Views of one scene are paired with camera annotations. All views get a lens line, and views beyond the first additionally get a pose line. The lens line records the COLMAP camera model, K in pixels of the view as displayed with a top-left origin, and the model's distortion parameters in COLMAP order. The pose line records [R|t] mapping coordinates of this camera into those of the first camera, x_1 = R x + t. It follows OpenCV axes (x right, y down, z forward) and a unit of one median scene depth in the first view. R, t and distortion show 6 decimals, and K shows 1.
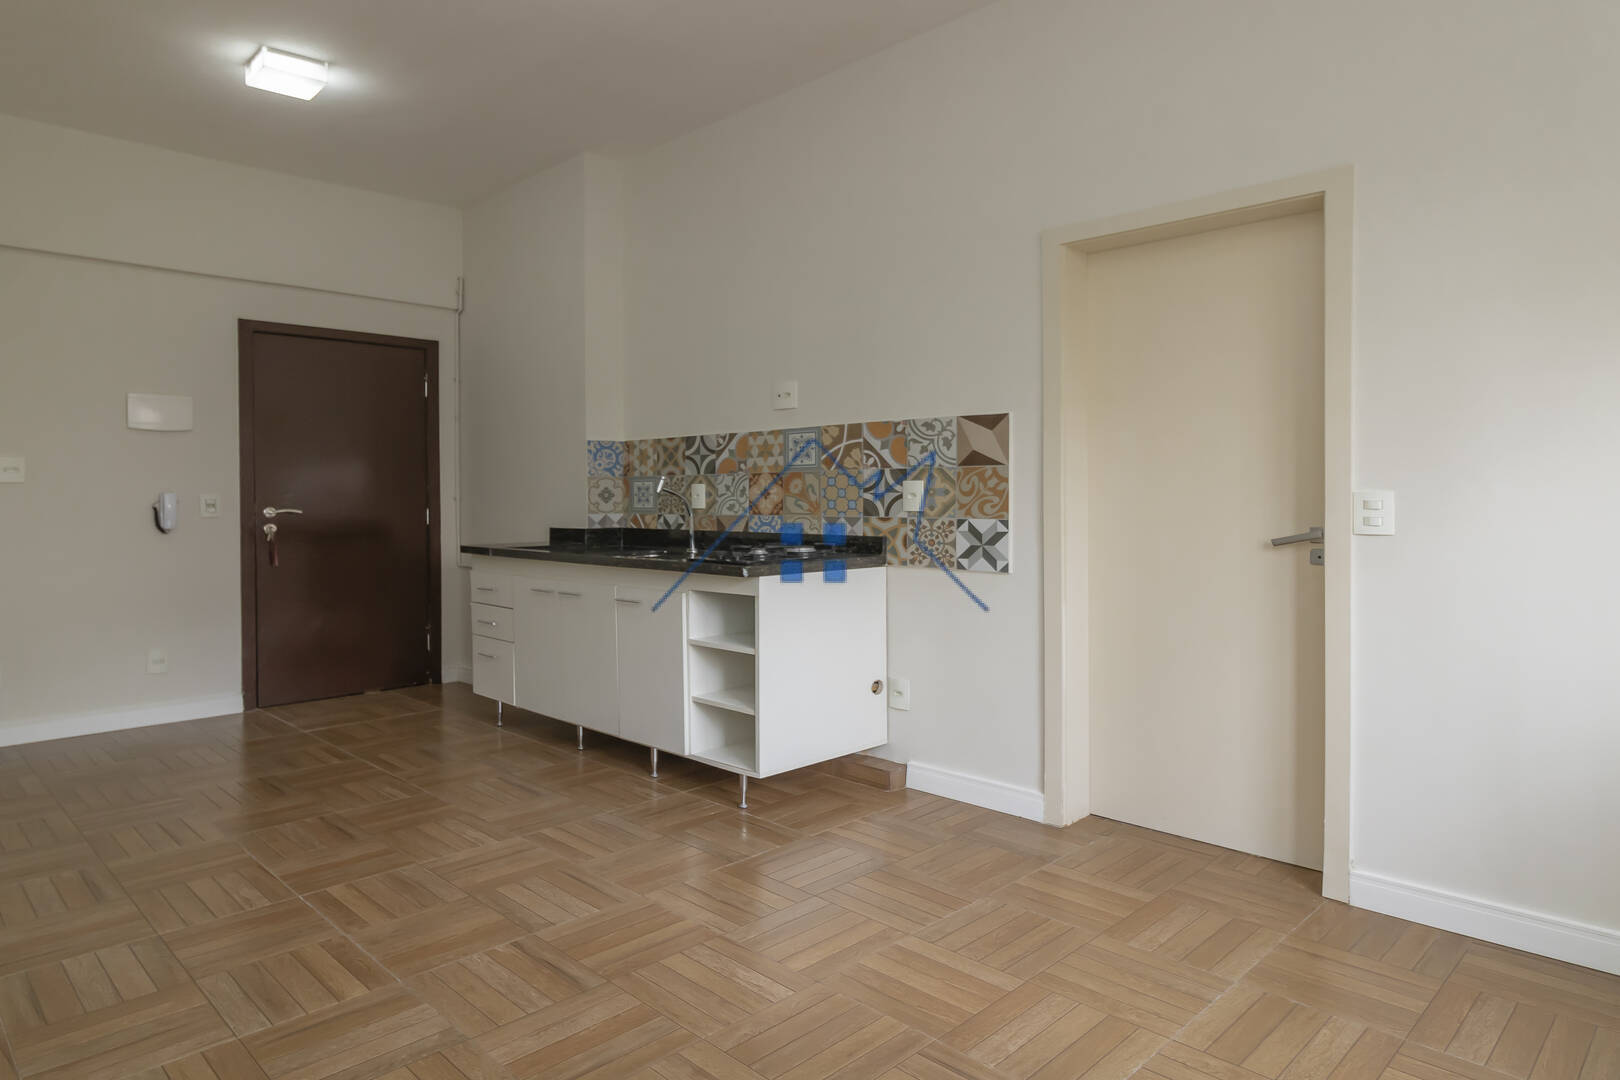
lens RADIAL K [[962.2, 0, 797.8], [0, 962.2, 500.3], [0, 0, 1]] dist [0.006586, -0.000541]
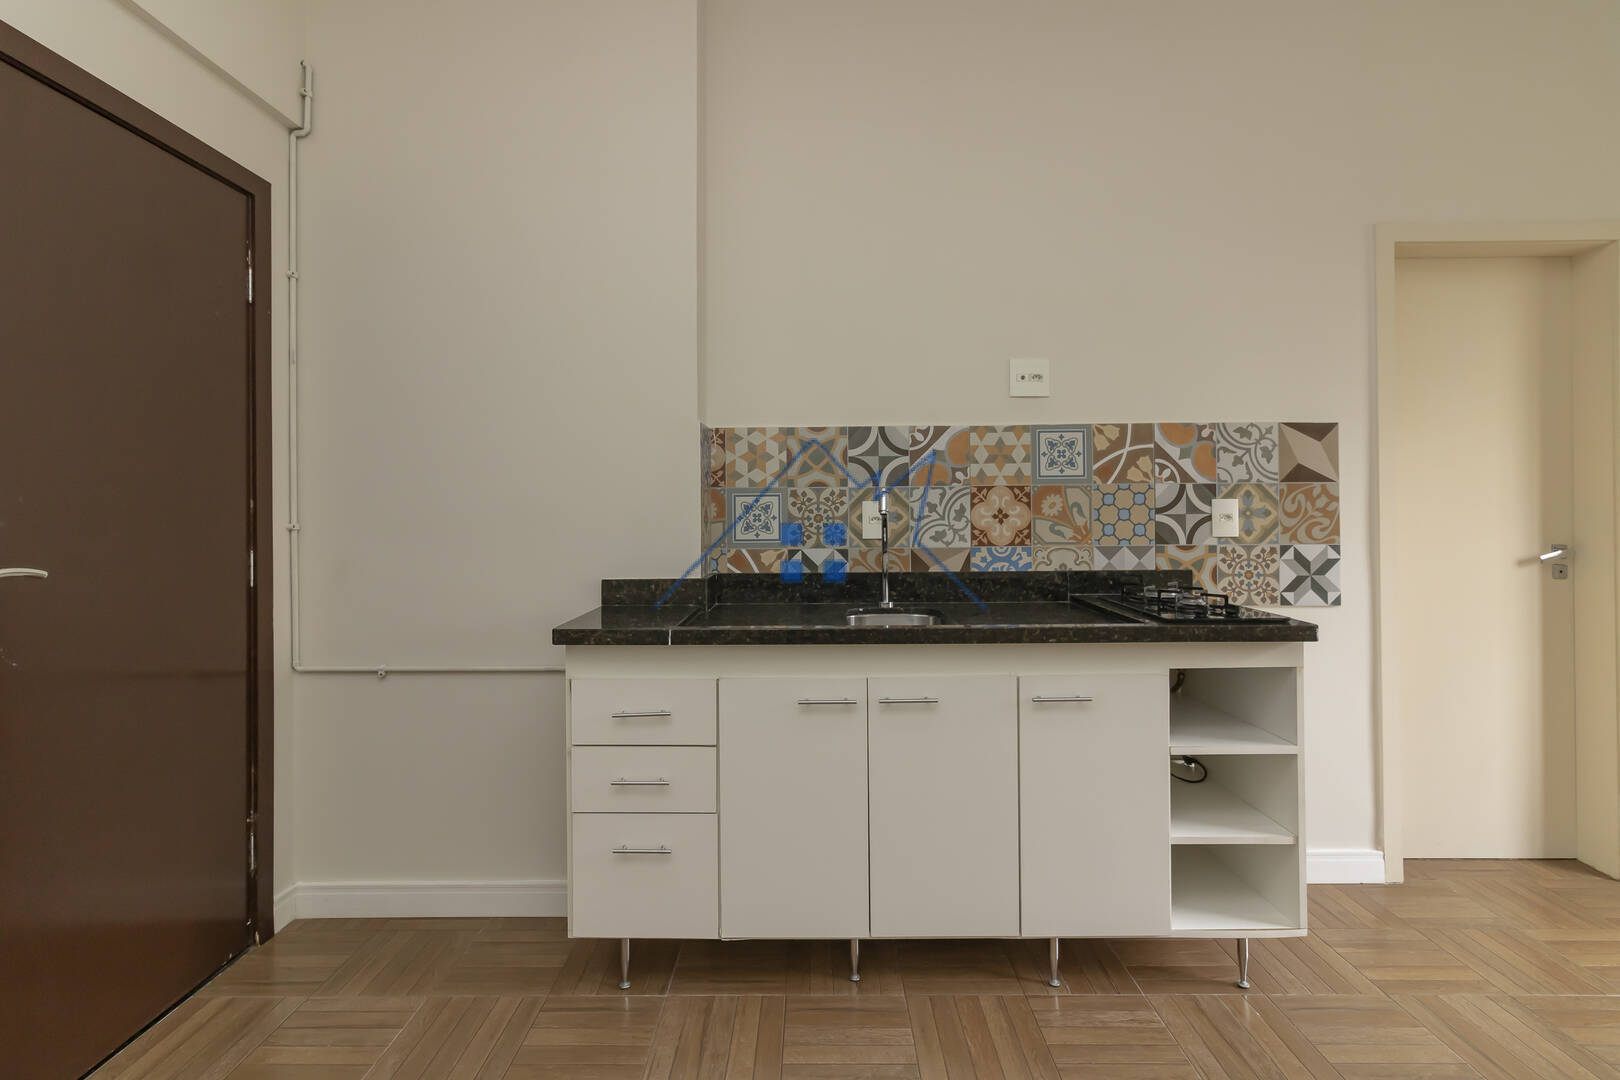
lens RADIAL K [[876.9, 0, 812.4], [0, 876.9, 523.1], [0, 0, 1]] dist [0.004631, 0.002007]
pose [[0.723808, 0.002999, 0.689995, -0.641038], [0.009775, 0.999846, -0.014600, 0.007168], [-0.689933, 0.017312, 0.723667, 0.711798]]
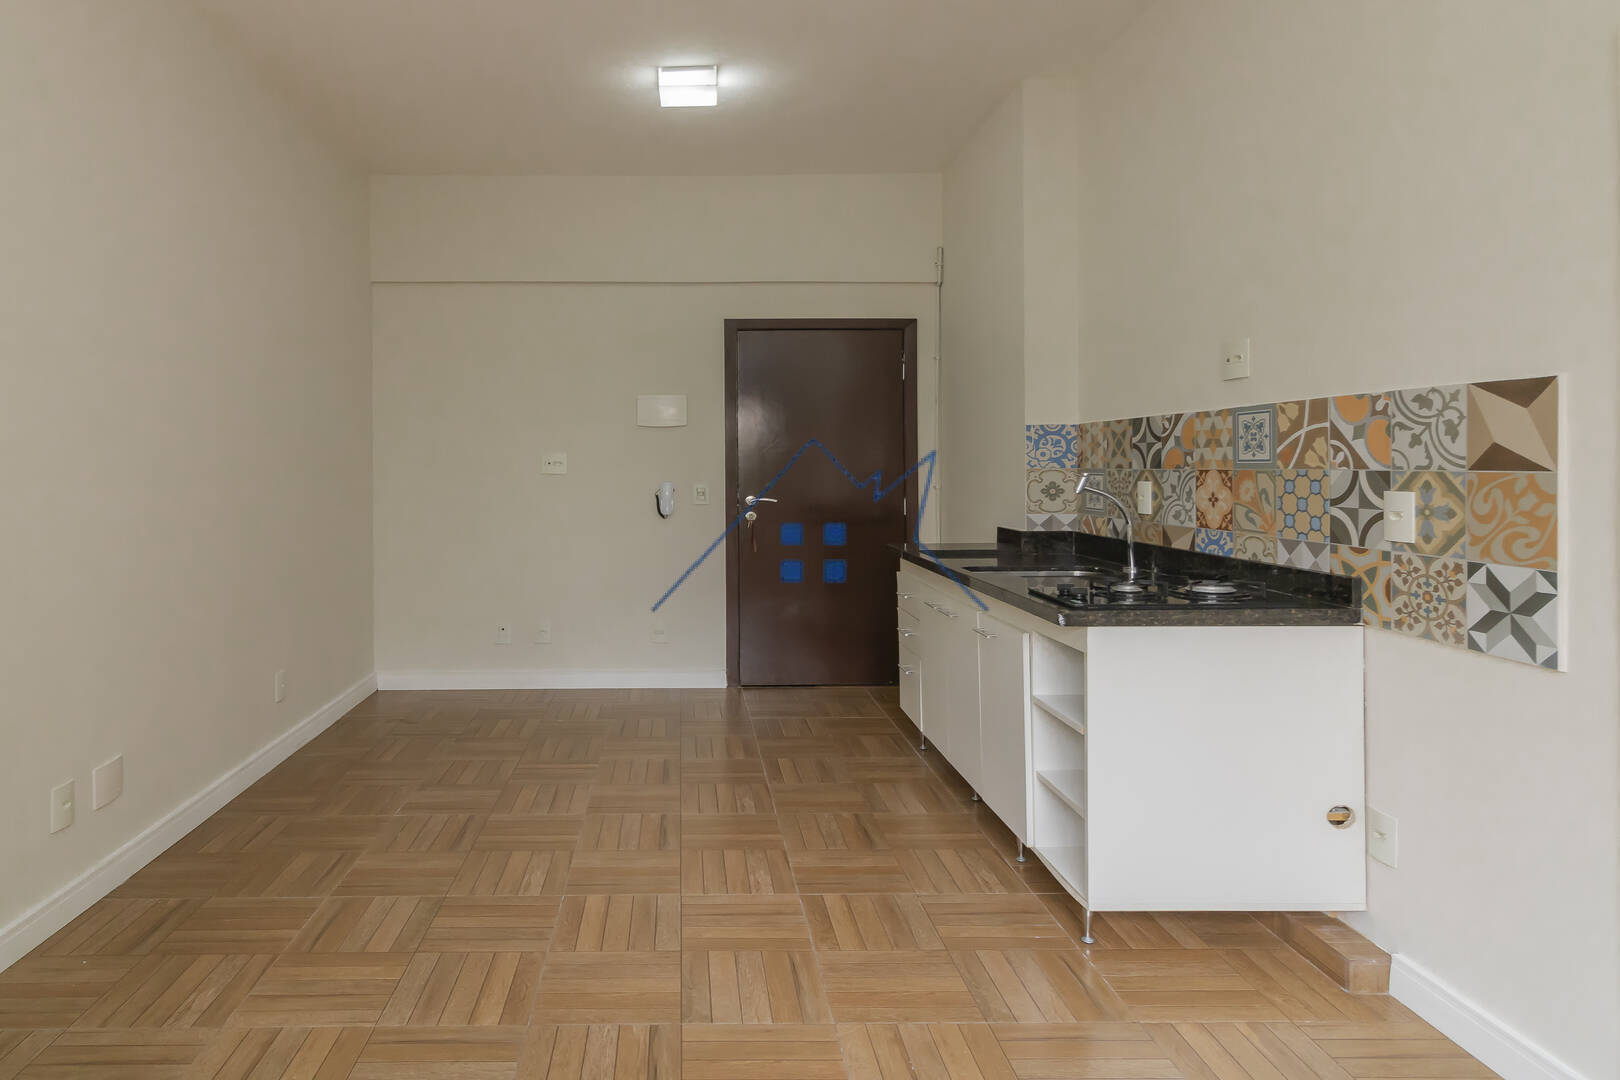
lens RADIAL K [[1016.5, 0, 772.0], [0, 1016.5, 453.1], [0, 0, 1]] dist [0.012005, -0.002522]
pose [[0.721128, -0.001017, -0.692801, 0.282843], [-0.003794, 0.999978, -0.005418, -0.039928], [0.692791, 0.006535, 0.721109, 0.262531]]
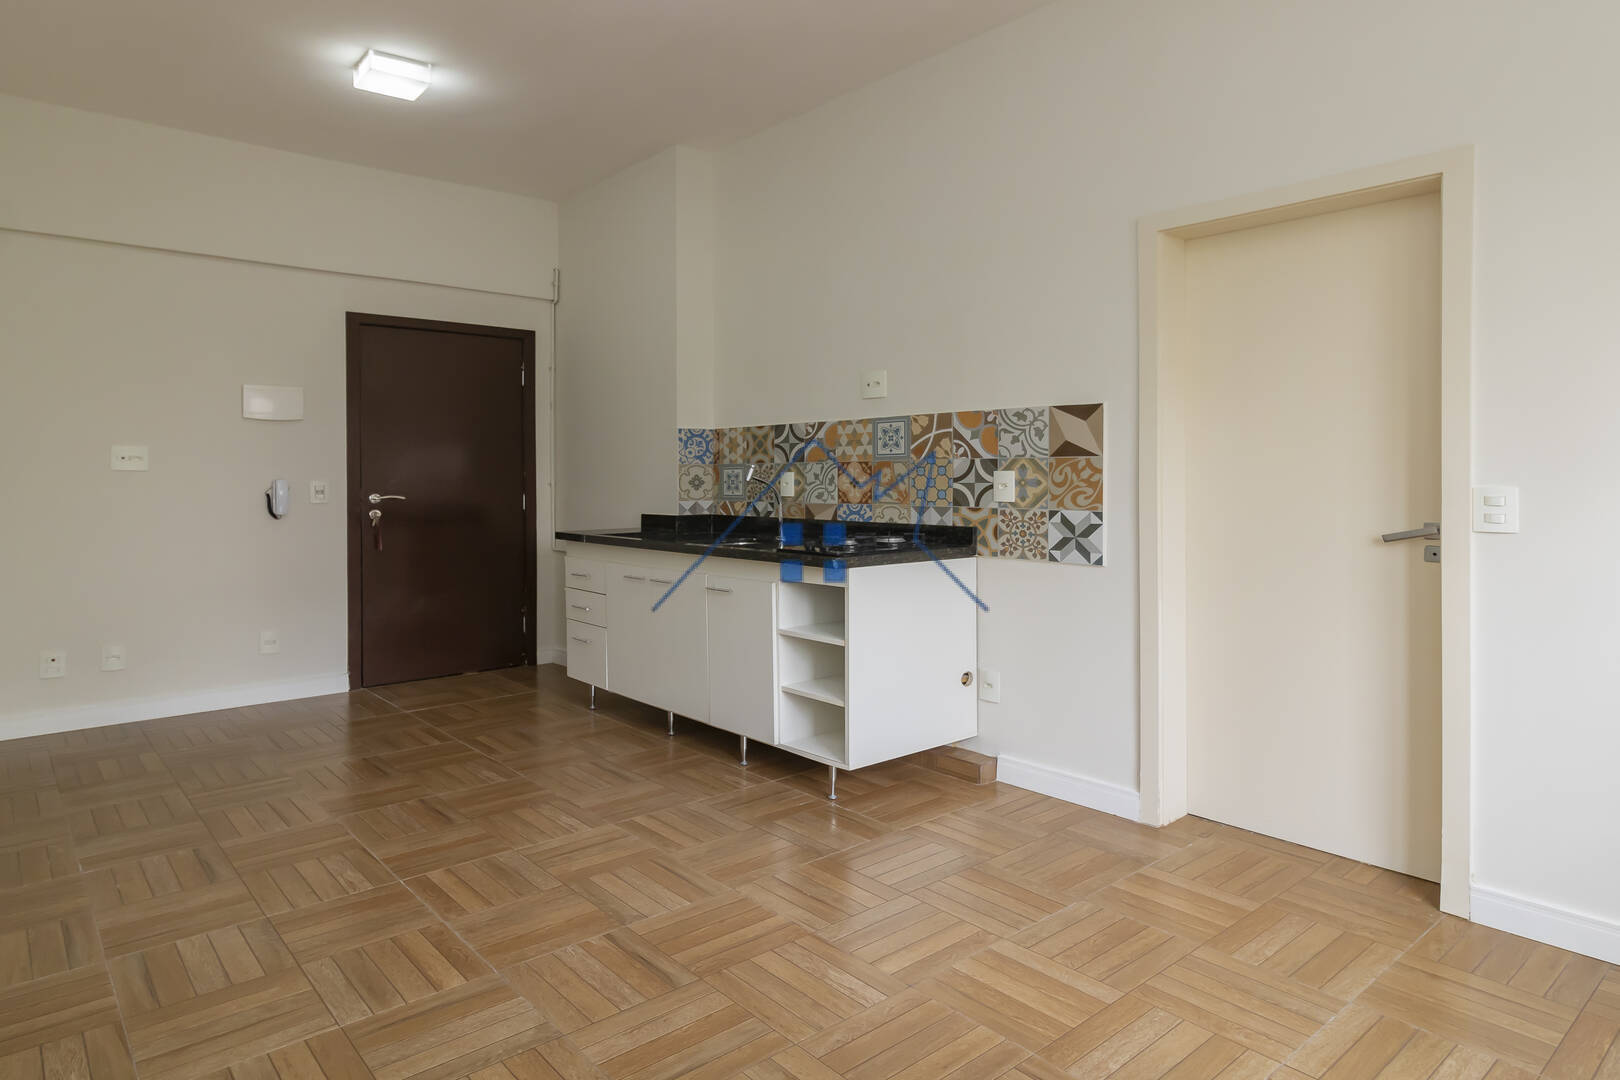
lens RADIAL K [[947.7, 0, 821.1], [0, 947.7, 476.1], [0, 0, 1]] dist [0.009942, 0.003485]
pose [[0.998048, 0.002648, -0.062403, -0.007206], [-0.002853, 0.999991, -0.003203, -0.011619], [0.062394, 0.003375, 0.998046, 0.014494]]
